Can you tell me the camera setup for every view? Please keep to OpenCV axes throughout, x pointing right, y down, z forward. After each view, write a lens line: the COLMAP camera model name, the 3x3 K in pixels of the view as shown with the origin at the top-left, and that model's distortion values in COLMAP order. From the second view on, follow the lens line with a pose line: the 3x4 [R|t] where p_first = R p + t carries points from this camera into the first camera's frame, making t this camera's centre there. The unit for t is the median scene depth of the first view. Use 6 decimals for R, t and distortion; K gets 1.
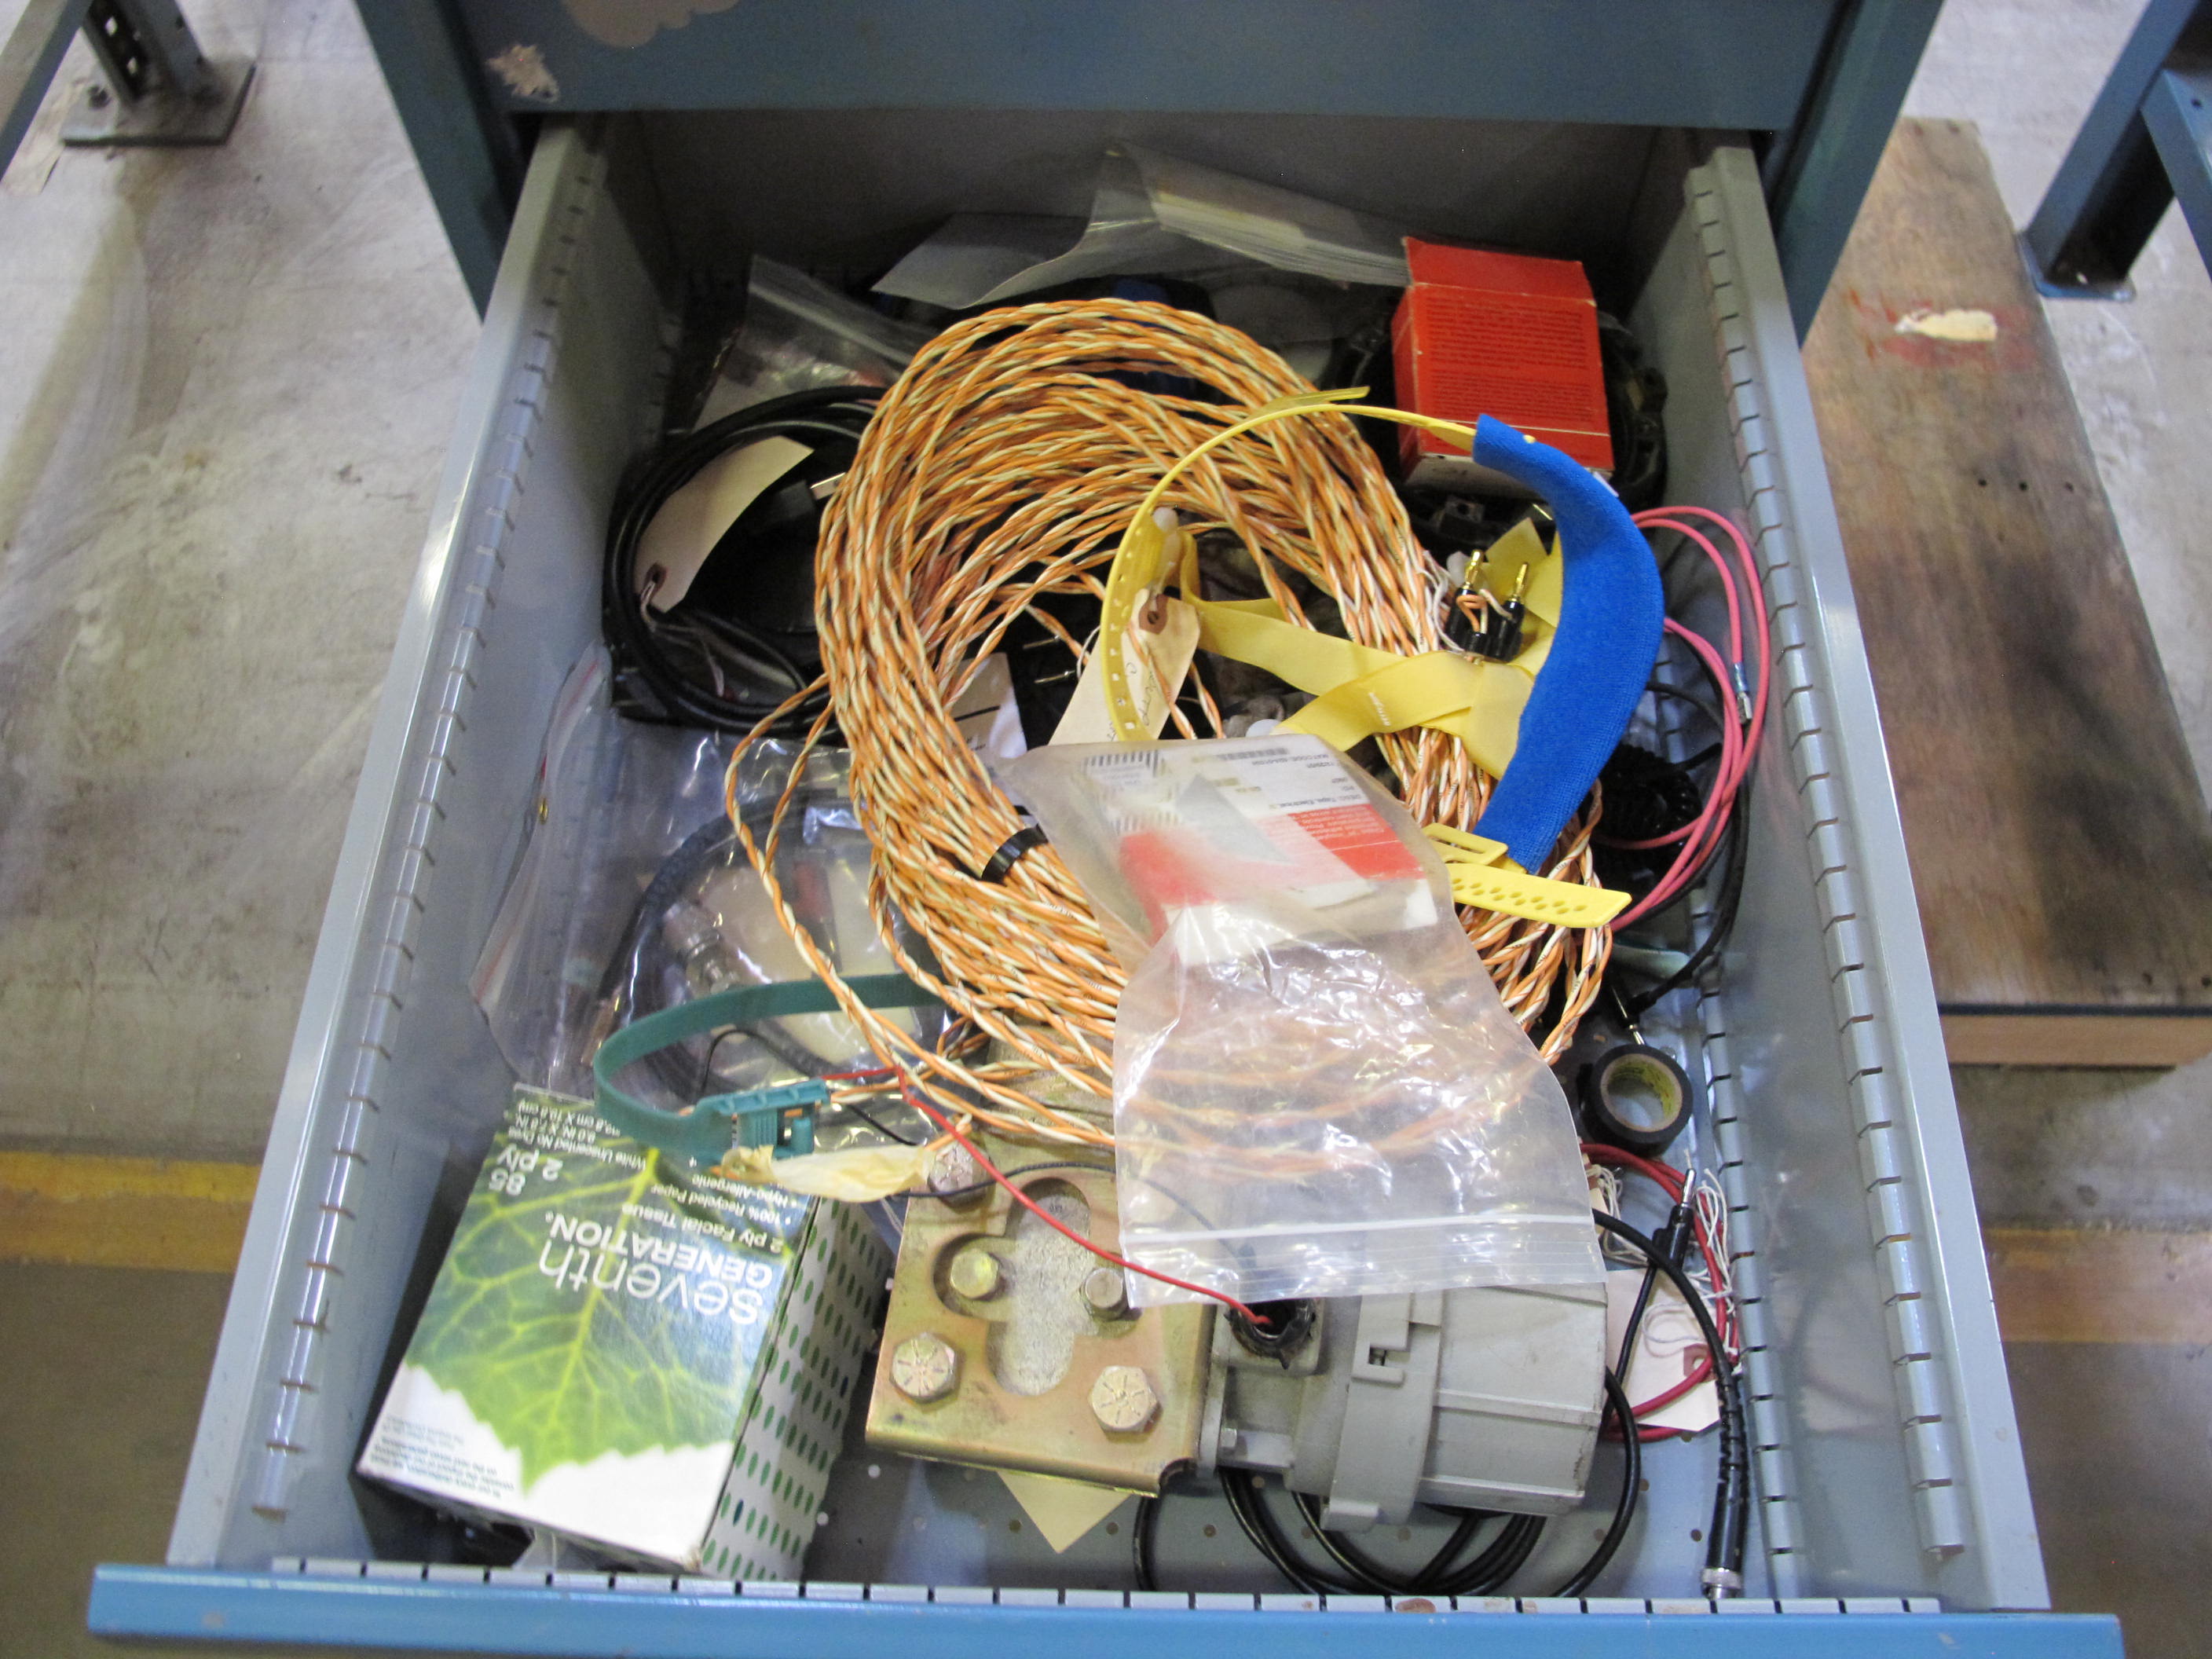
lens RADIAL K [[1826.6, 0, 1086.5], [0, 1826.6, 806.4], [0, 0, 1]] dist [-0.103108, 0.022478]
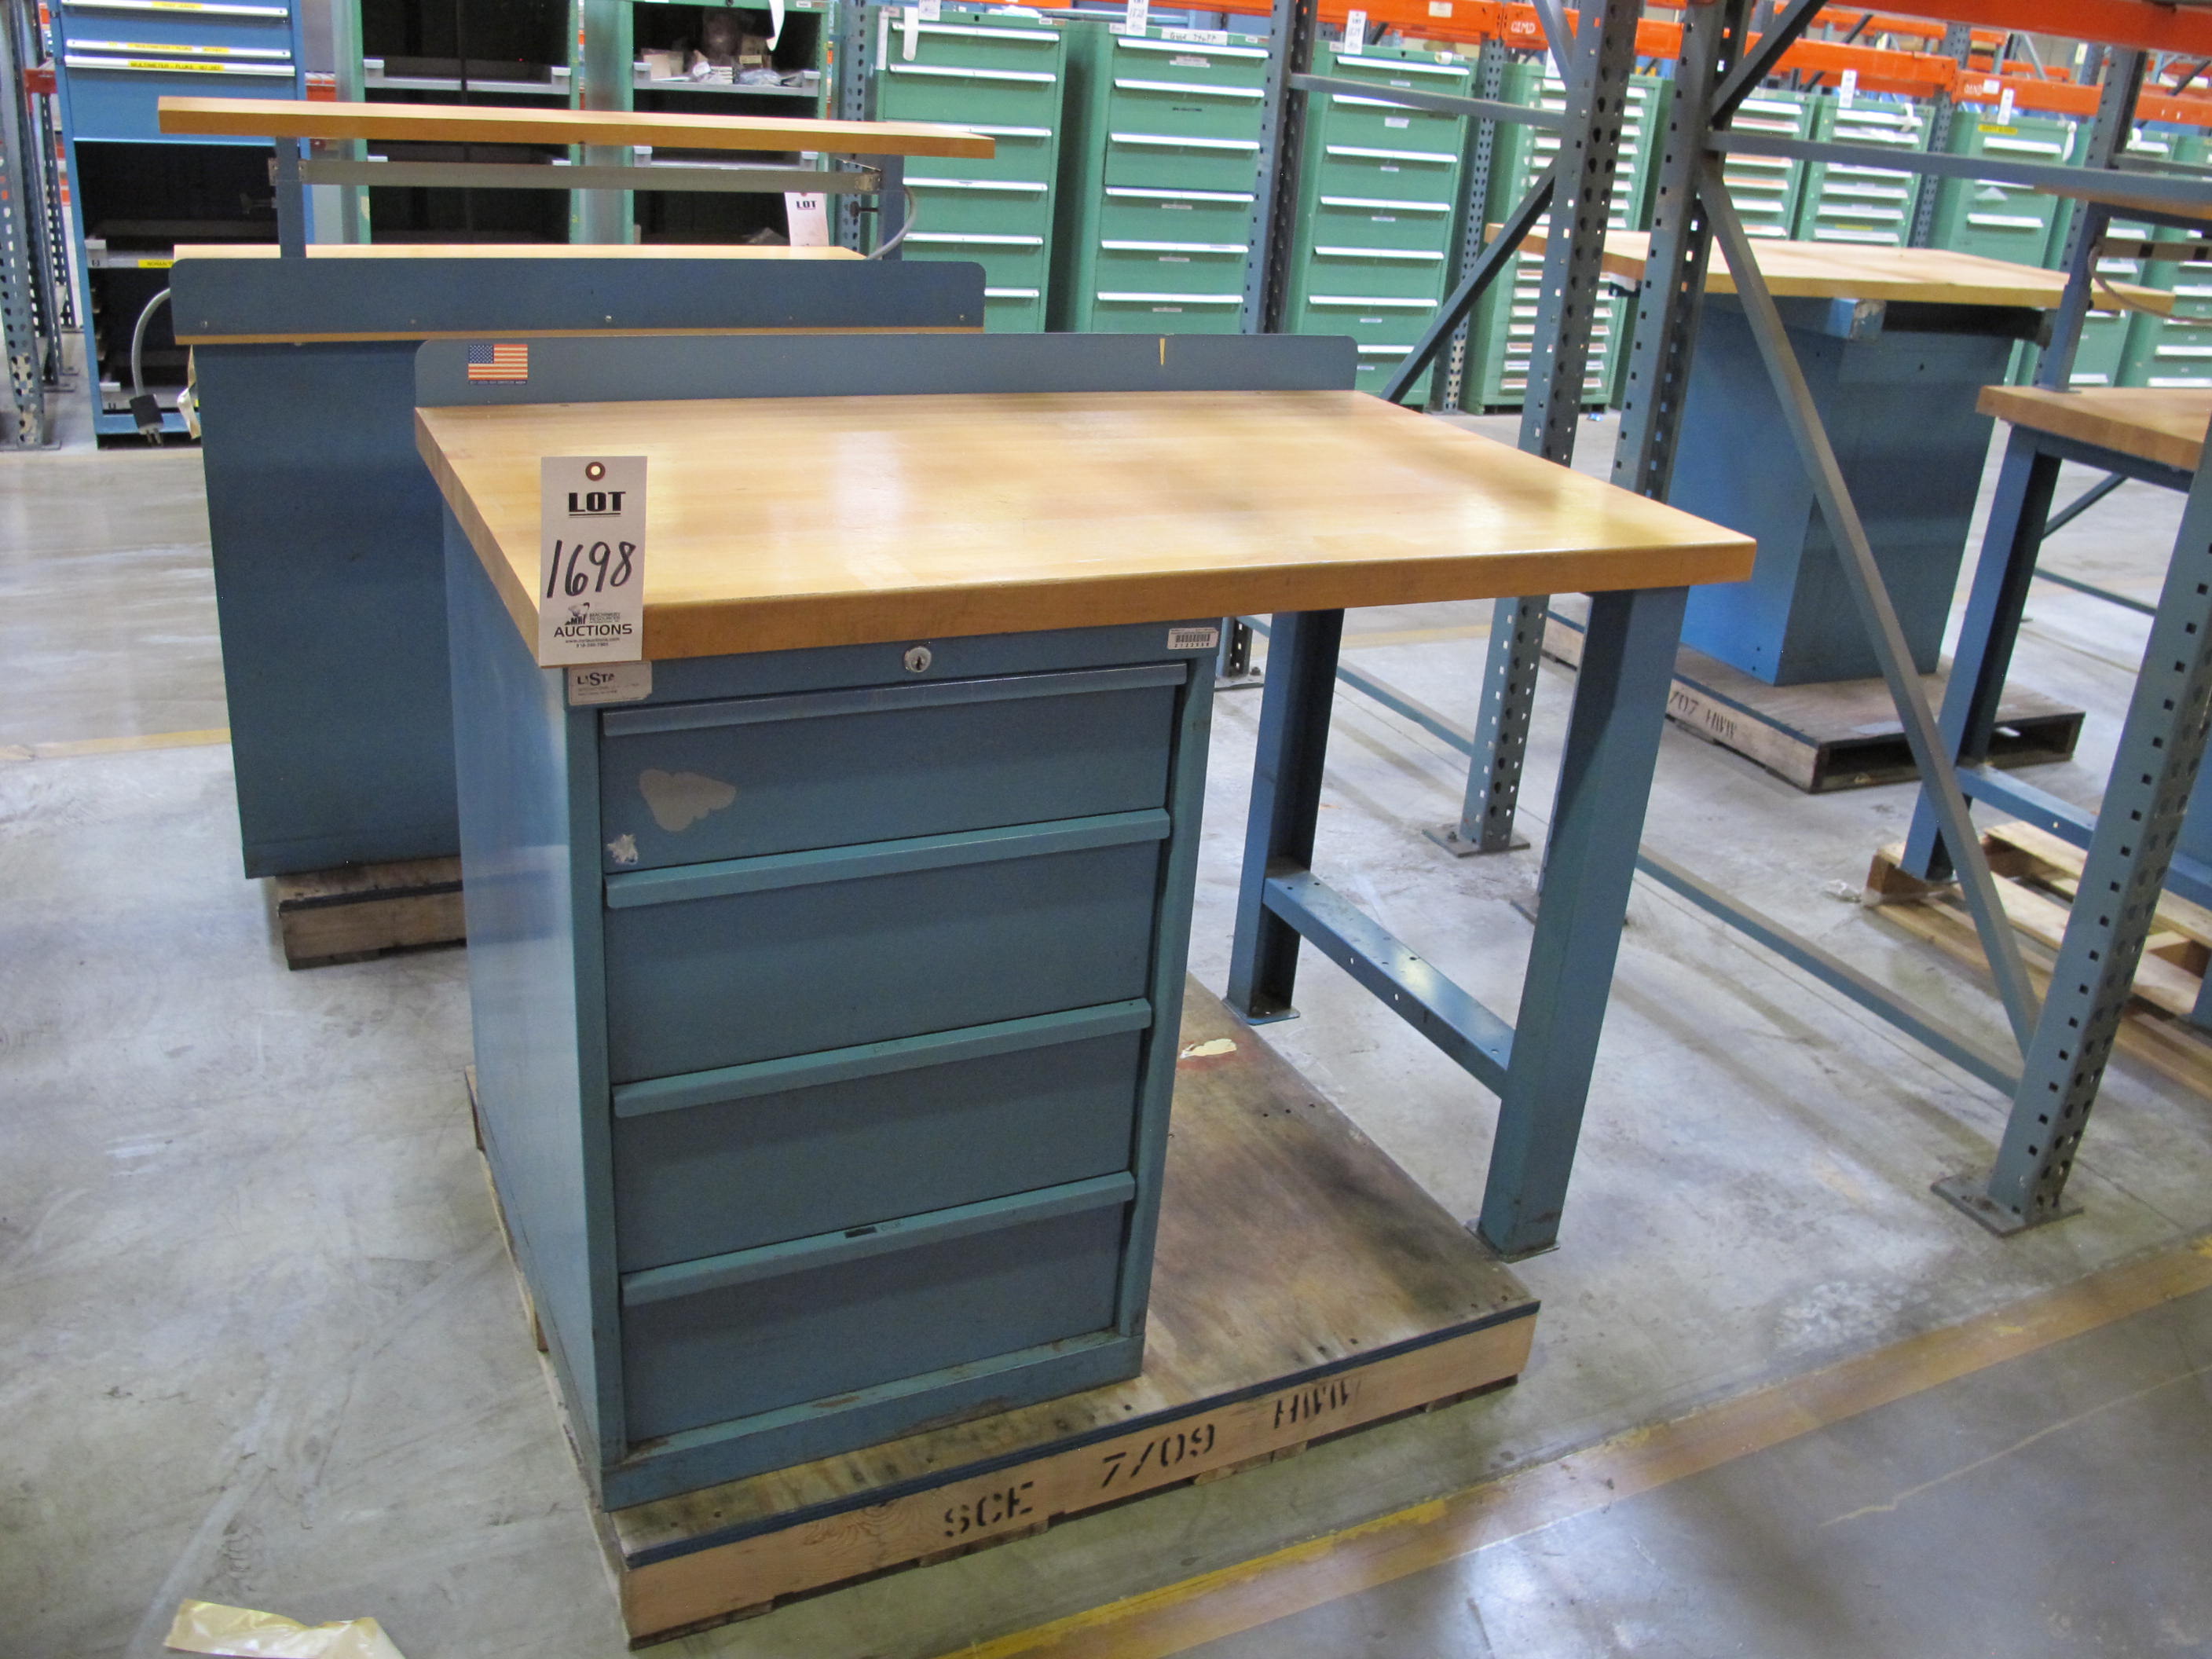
lens RADIAL K [[1826.6, 0, 1118.9], [0, 1826.6, 842.7], [0, 0, 1]] dist [-0.103108, 0.022478]
pose [[0.878040, -0.120019, 0.463294, -0.323968], [0.362356, 0.799097, -0.479732, 0.334762], [-0.312640, 0.589101, 0.745128, -0.320079]]
